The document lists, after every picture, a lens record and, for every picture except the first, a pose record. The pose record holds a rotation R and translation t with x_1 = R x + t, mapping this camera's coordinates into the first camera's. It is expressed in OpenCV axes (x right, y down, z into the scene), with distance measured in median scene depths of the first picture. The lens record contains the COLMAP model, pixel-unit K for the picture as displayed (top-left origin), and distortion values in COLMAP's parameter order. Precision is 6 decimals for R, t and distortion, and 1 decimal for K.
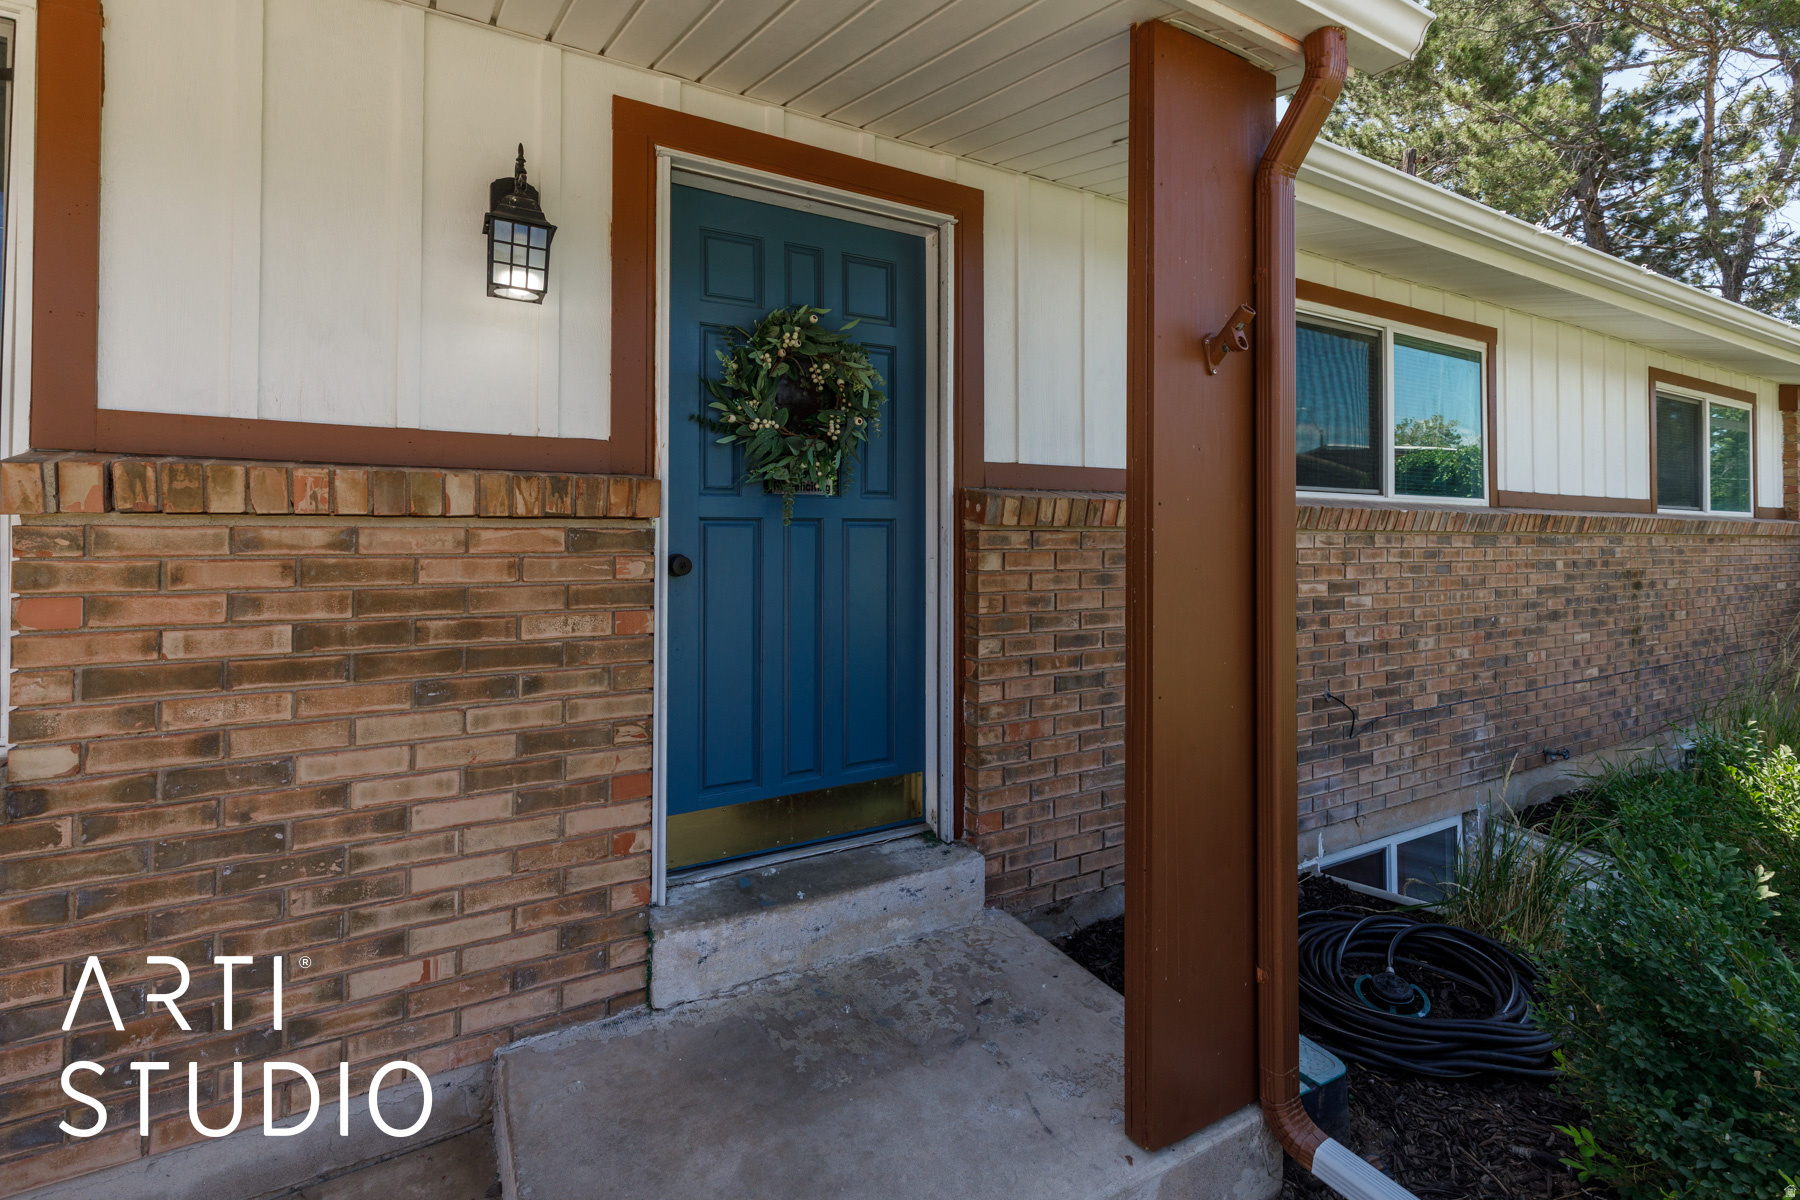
lens RADIAL K [[842.9, 0, 921.3], [0, 842.9, 522.8], [0, 0, 1]] dist [0.010415, 0.000152]
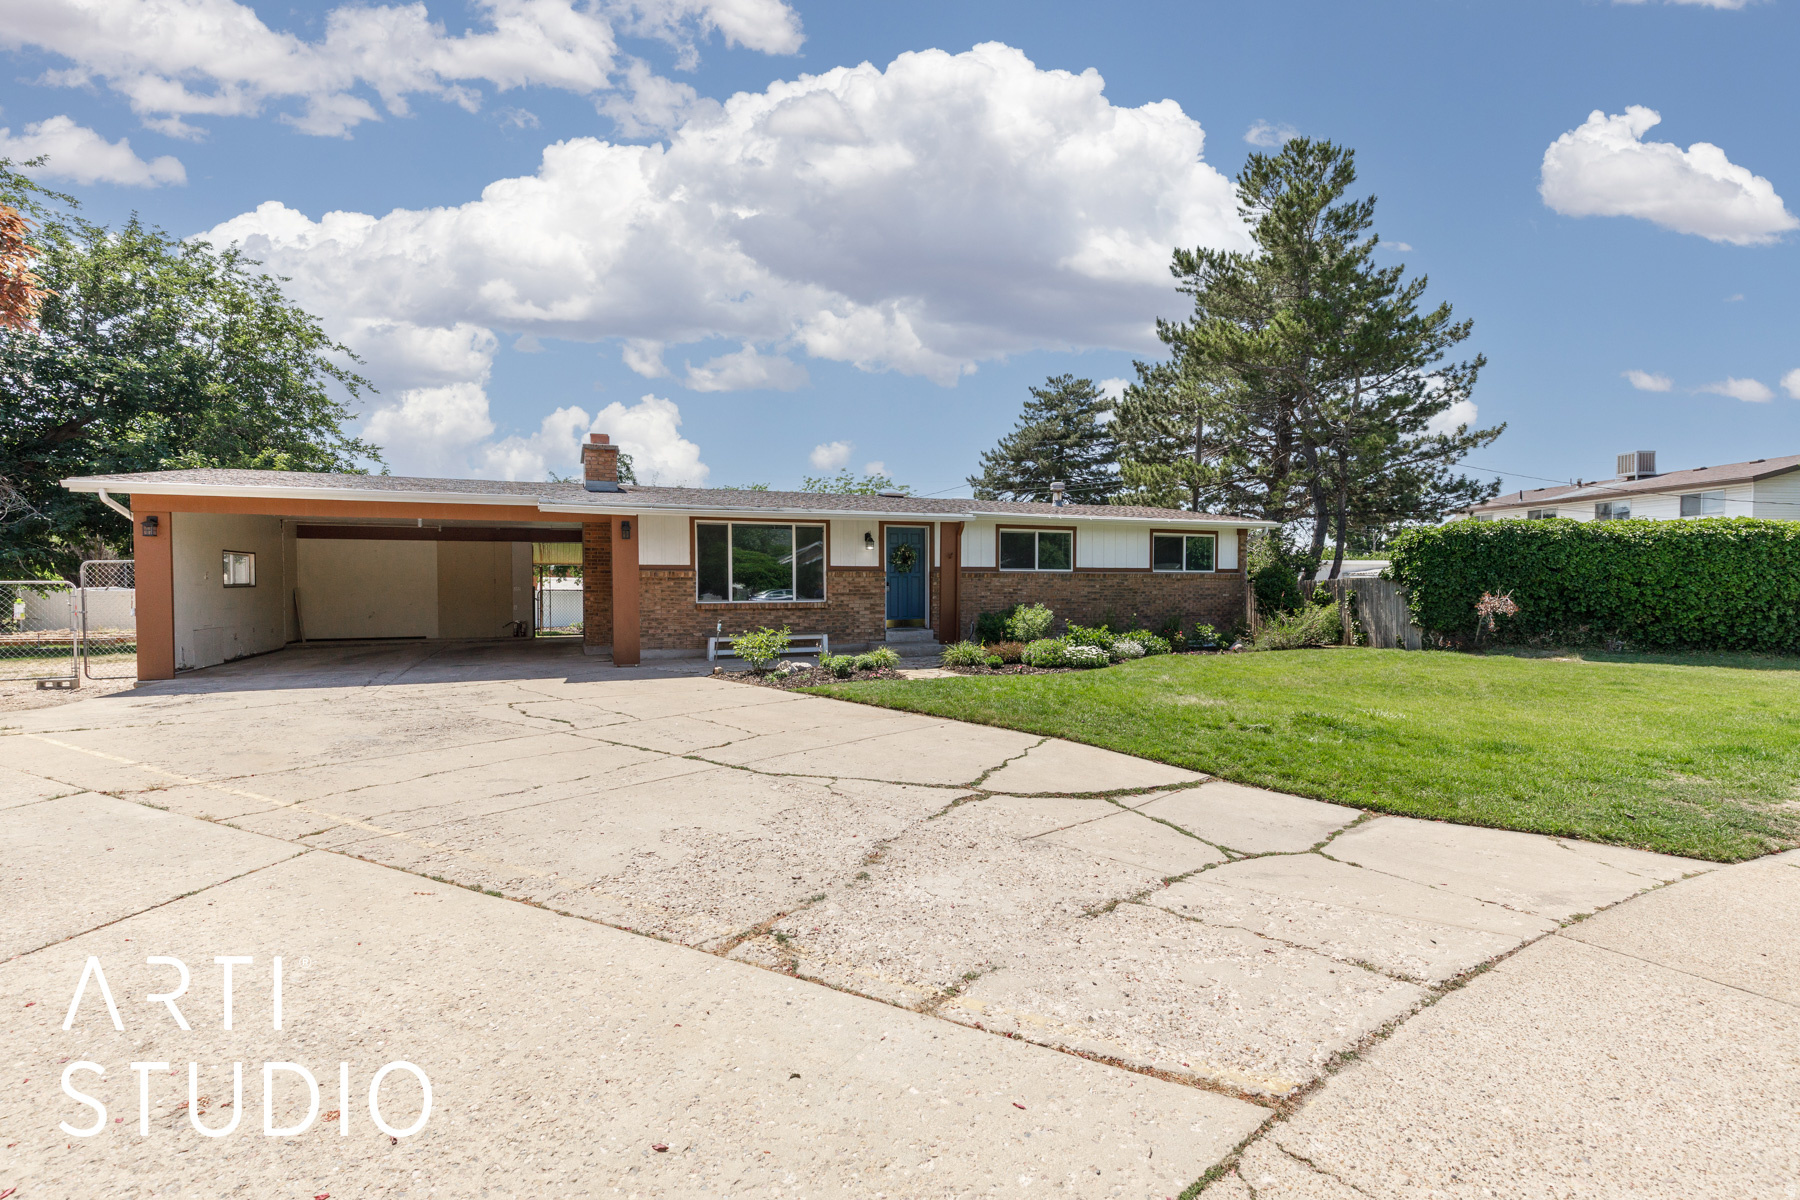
lens RADIAL K [[814.3, 0, 902.1], [0, 814.3, 606.9], [0, 0, 1]] dist [0.005429, 0.000155]
pose [[0.991204, 0.002048, -0.132323, 0.686835], [0.004340, 0.998839, 0.047970, -0.073709], [0.132268, -0.048122, 0.990045, -5.340812]]
